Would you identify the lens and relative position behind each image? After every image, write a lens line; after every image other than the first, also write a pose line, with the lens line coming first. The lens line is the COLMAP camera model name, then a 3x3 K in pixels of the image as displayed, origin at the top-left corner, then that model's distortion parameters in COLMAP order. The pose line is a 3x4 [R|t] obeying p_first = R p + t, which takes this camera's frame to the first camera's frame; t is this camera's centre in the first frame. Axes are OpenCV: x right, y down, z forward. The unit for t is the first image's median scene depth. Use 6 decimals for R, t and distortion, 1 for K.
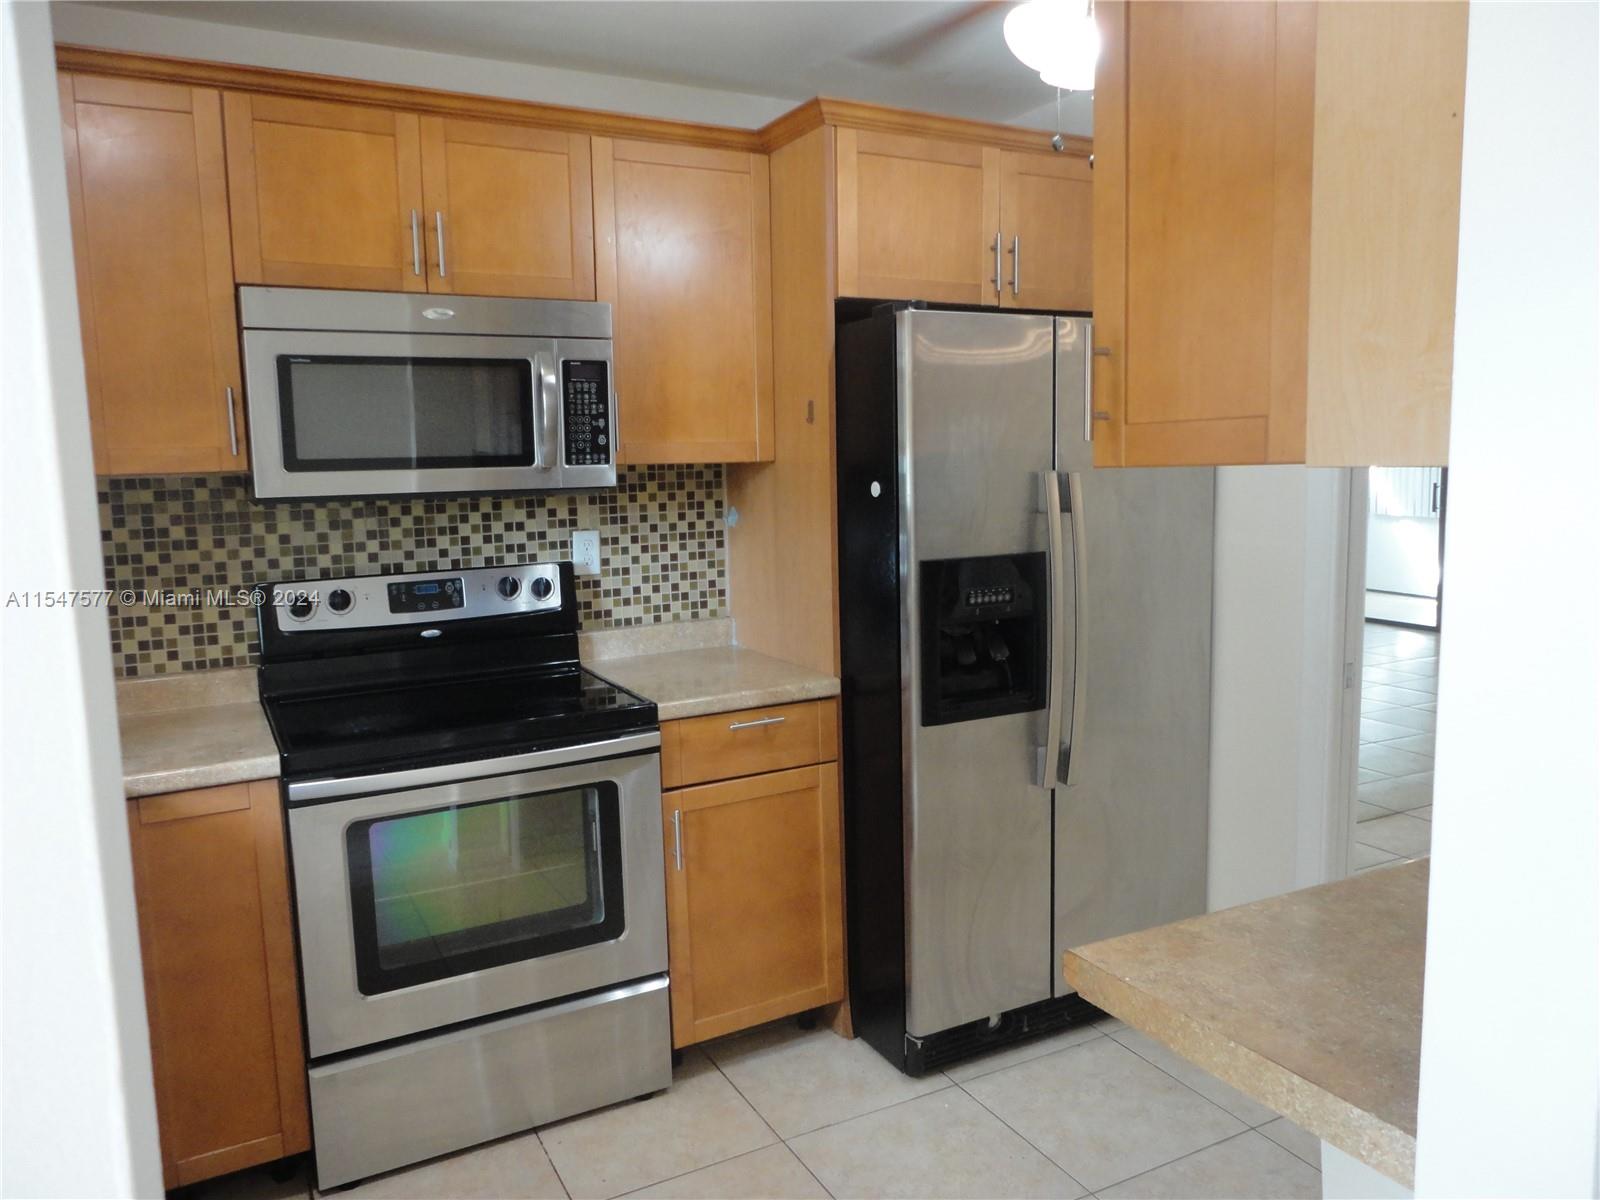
lens RADIAL K [[1173.4, 0, 798.7], [0, 1173.4, 599.6], [0, 0, 1]] dist [0.004426, -0.008129]
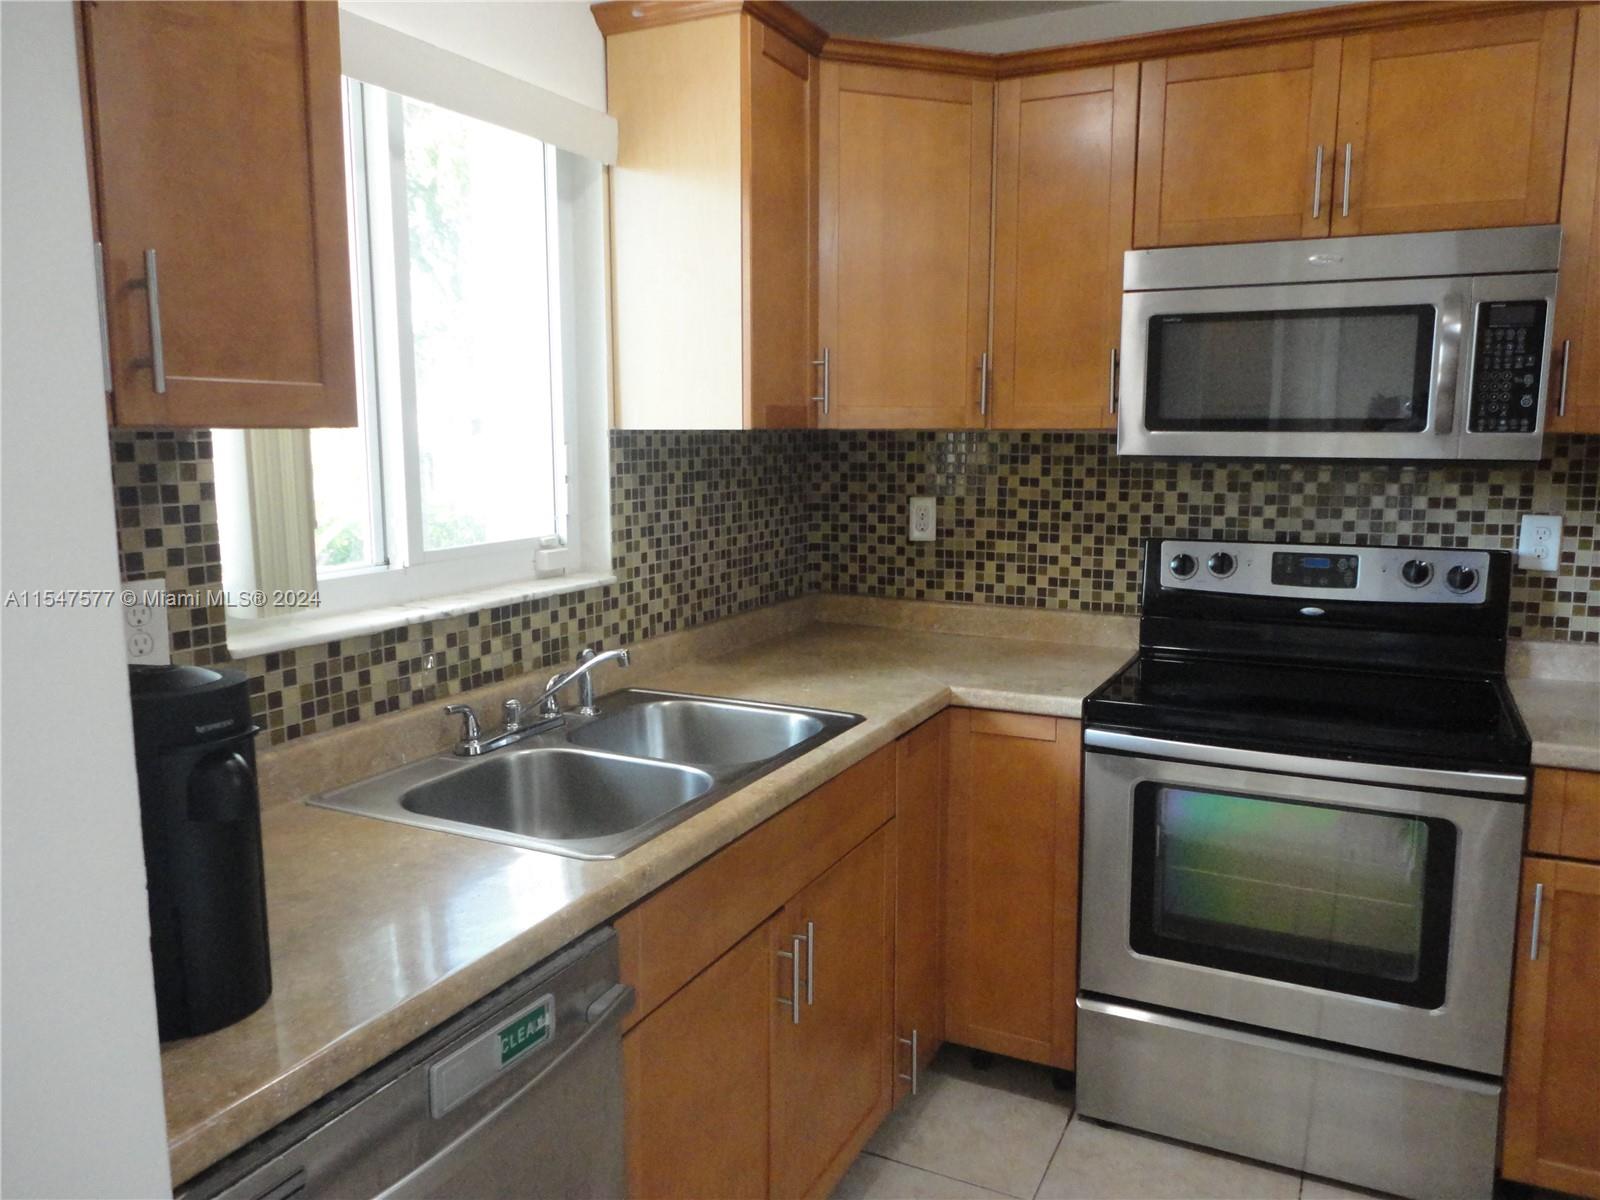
lens RADIAL K [[1173.4, 0, 797.1], [0, 1173.4, 596.6], [0, 0, 1]] dist [0.004426, -0.008129]
pose [[0.573638, 0.140527, -0.806964, 0.206754], [-0.115284, 0.989218, 0.090314, -0.020105], [0.810955, 0.041223, 0.583654, 0.141472]]
